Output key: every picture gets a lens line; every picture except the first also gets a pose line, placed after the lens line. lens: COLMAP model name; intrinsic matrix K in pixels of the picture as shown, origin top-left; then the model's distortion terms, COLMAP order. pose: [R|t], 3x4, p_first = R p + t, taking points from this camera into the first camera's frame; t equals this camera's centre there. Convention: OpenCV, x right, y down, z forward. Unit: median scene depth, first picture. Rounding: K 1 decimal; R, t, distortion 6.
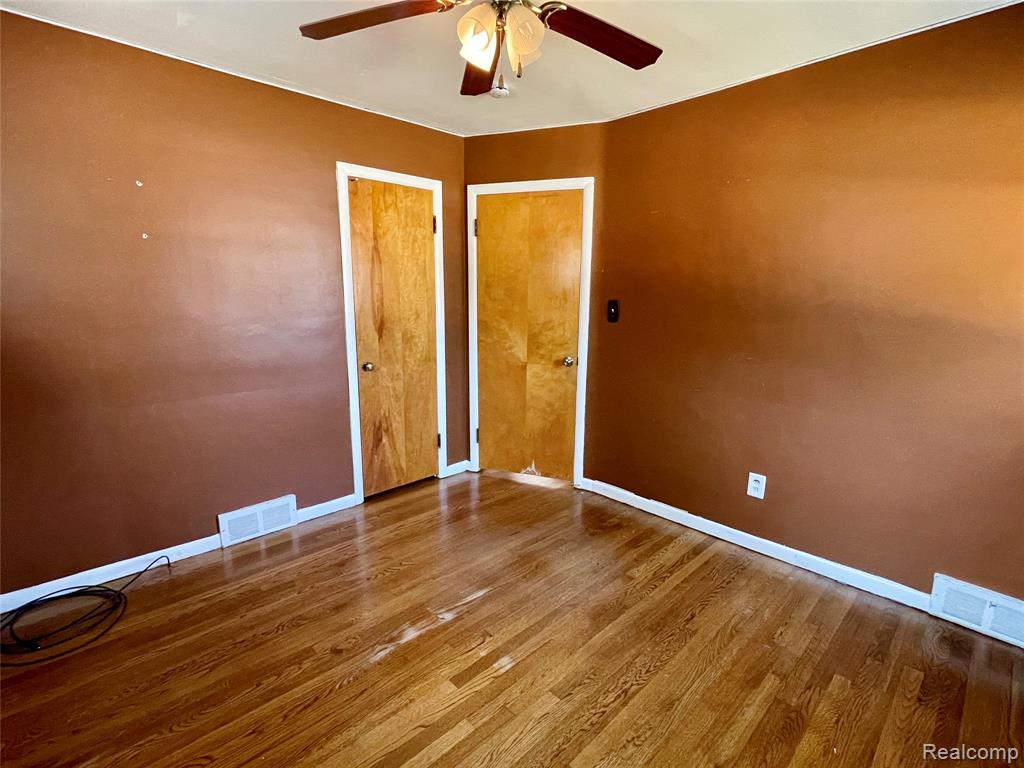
lens RADIAL K [[493.6, 0, 512.0], [0, 493.6, 384.0], [0, 0, 1]] dist [-0.001440, -0.000081]
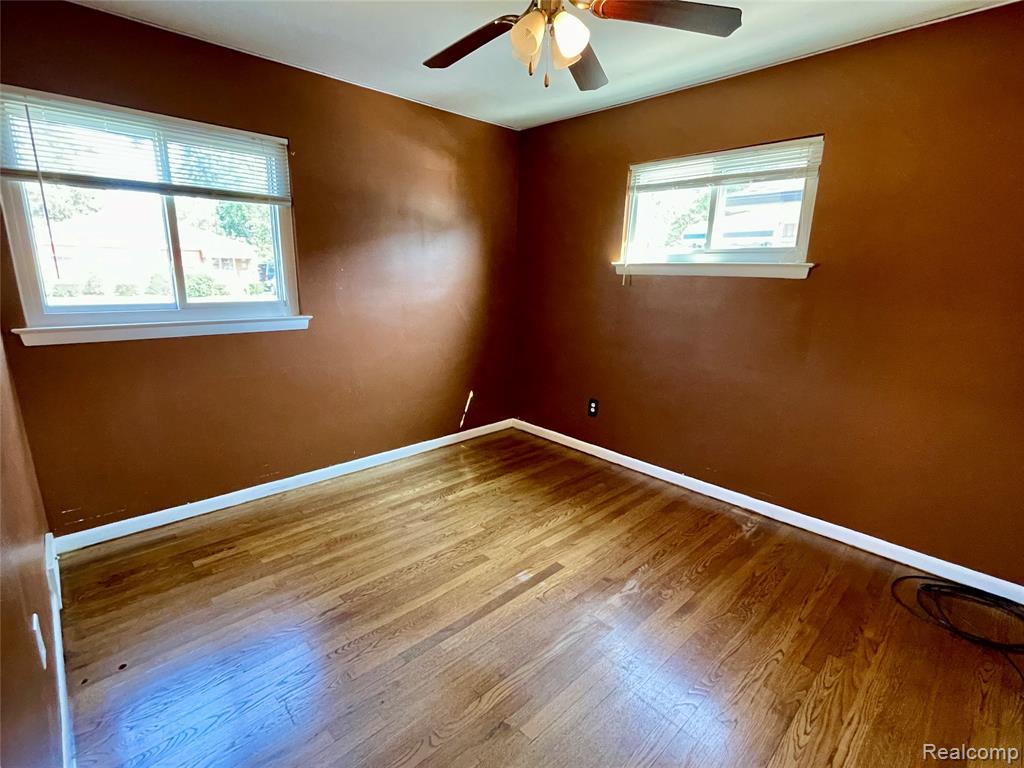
lens RADIAL K [[493.6, 0, 512.0], [0, 493.6, 384.0], [0, 0, 1]] dist [-0.001440, -0.000081]
pose [[-0.999511, -0.029995, -0.008871, 0.037994], [-0.031060, 0.918208, 0.394878, -0.343847], [-0.003699, 0.394960, -0.918691, 1.901765]]
